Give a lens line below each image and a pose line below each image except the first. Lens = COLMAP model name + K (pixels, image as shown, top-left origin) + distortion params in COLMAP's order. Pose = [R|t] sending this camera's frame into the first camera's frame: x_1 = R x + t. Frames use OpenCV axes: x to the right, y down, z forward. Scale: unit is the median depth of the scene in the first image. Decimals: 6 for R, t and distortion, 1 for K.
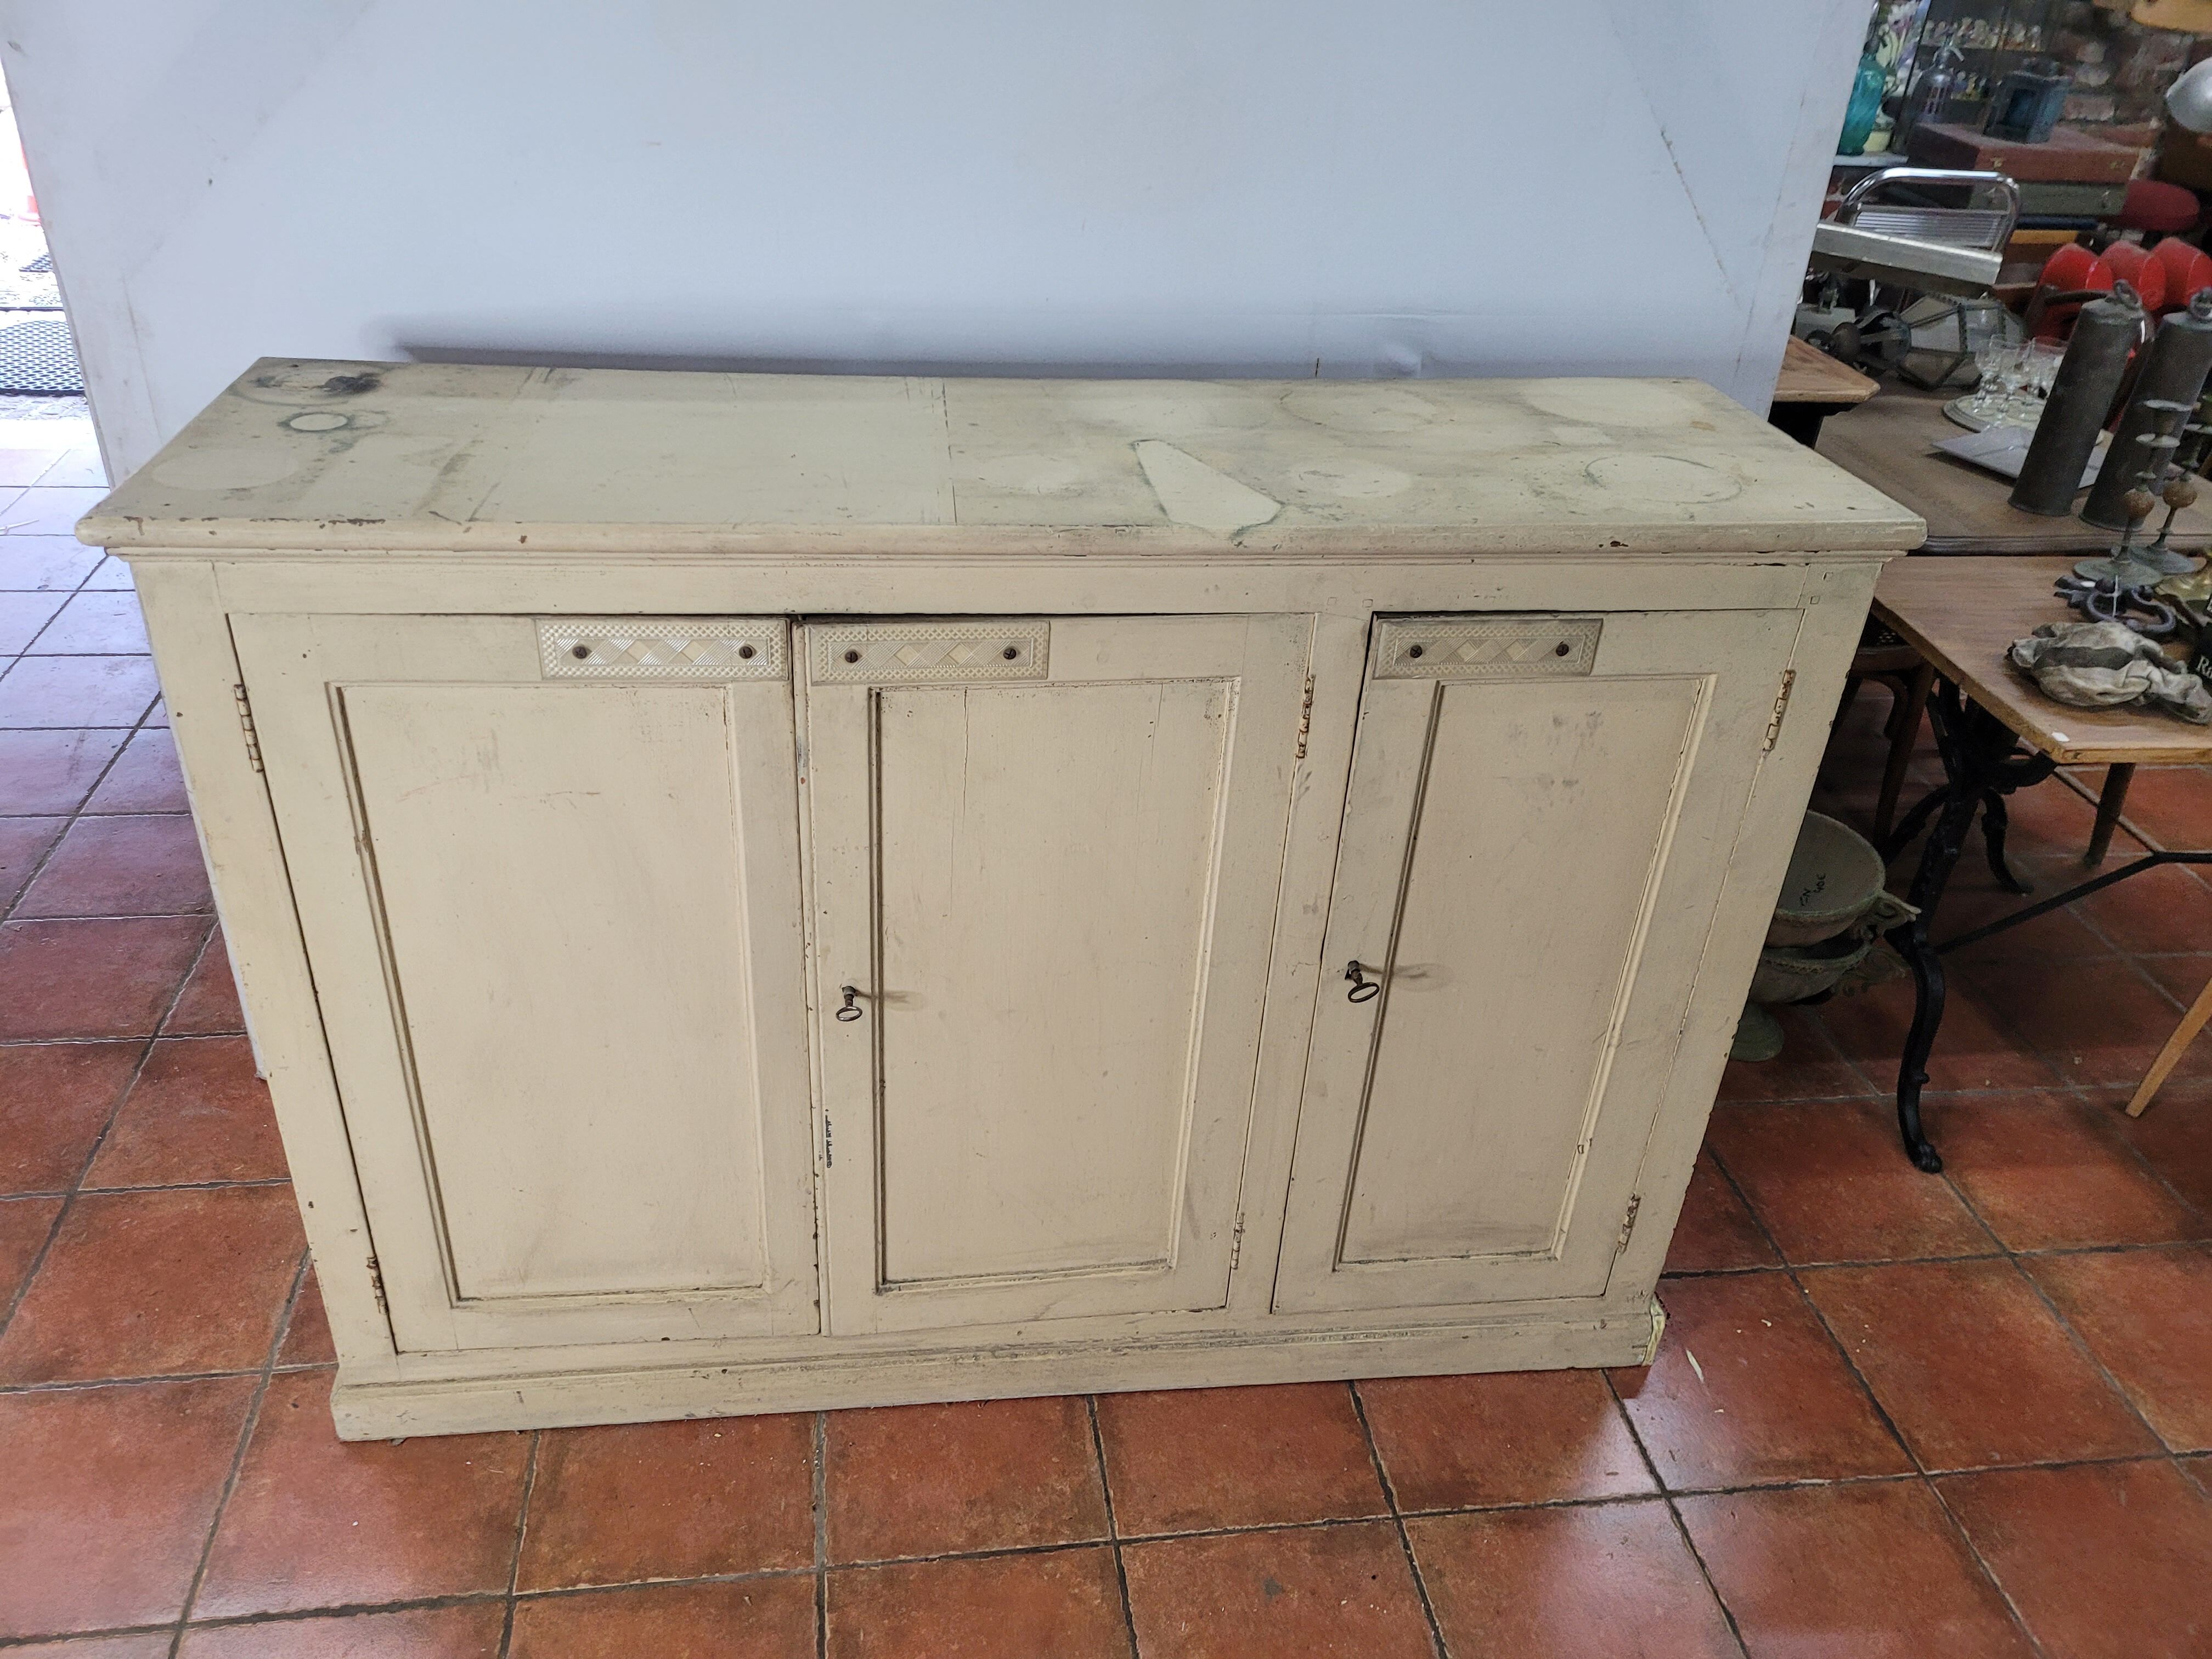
lens RADIAL K [[1669.0, 0, 1066.2], [0, 1669.0, 817.6], [0, 0, 1]] dist [0.064376, -0.059555]
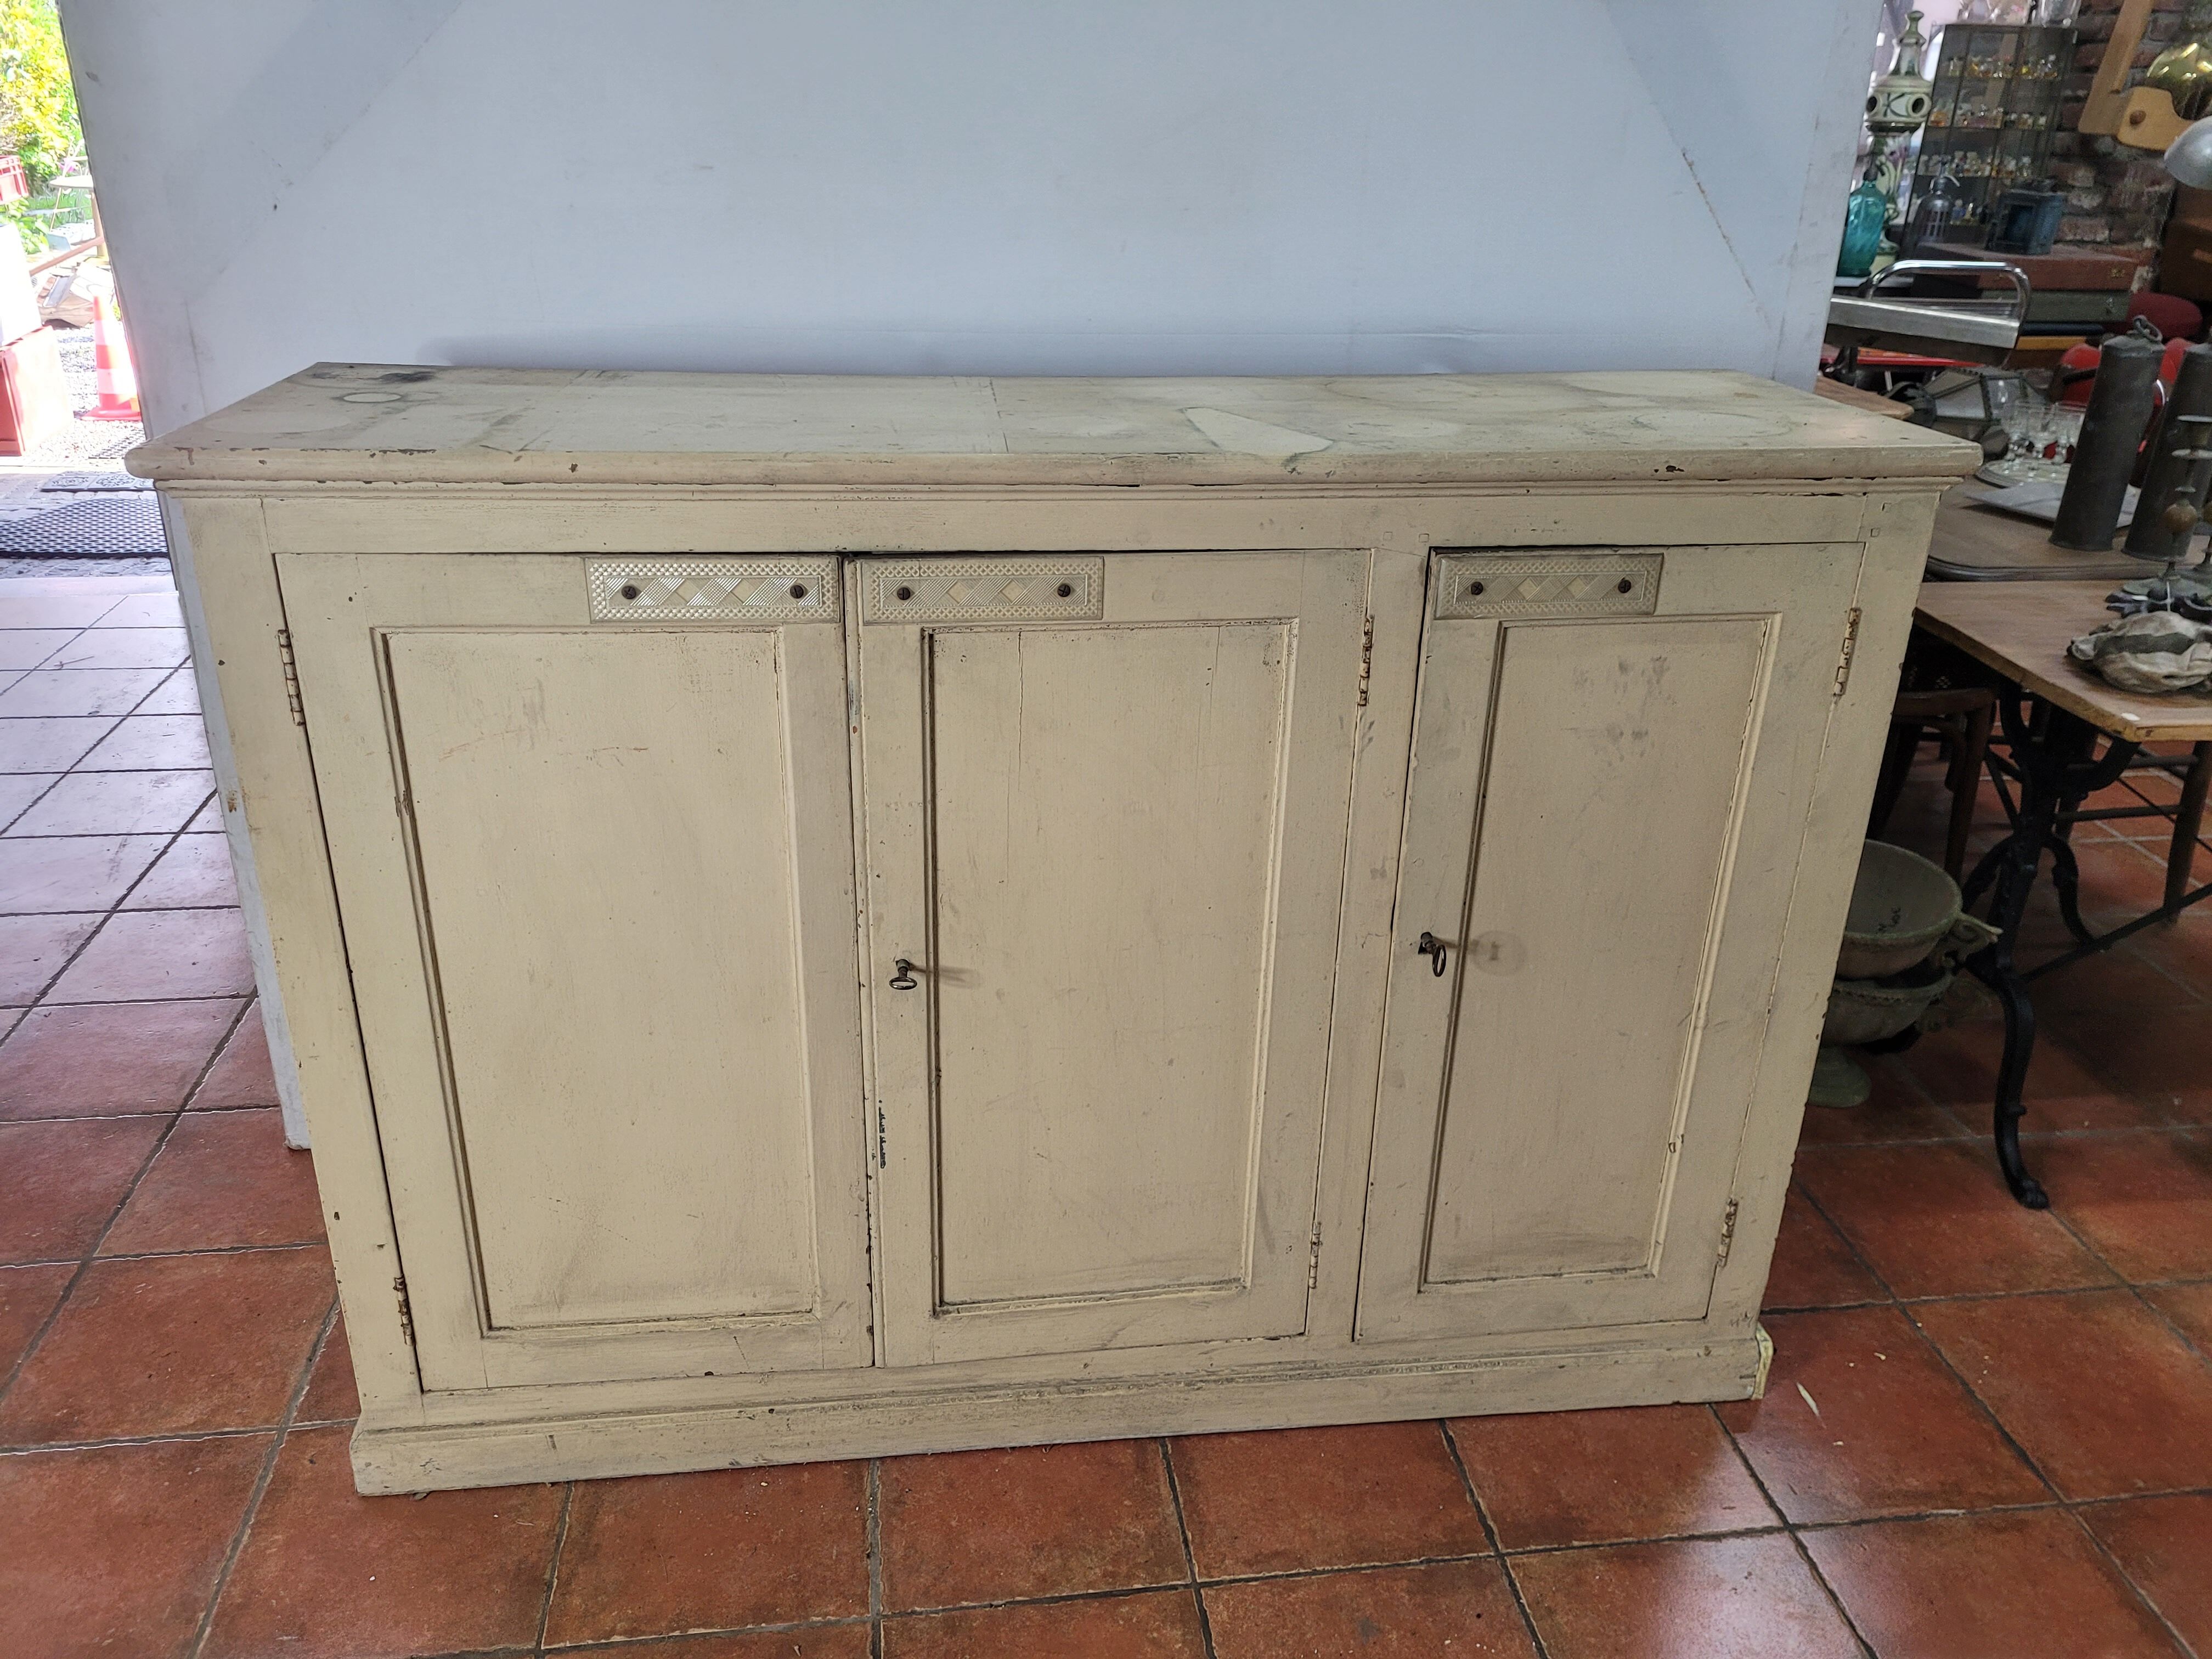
lens RADIAL K [[1669.0, 0, 1104.7], [0, 1669.0, 806.2], [0, 0, 1]] dist [0.064376, -0.059555]
pose [[0.999722, -0.023515, -0.001611, -0.009139], [0.023107, 0.991278, -0.129746, 0.128789], [0.004648, 0.129672, 0.991546, 0.031080]]
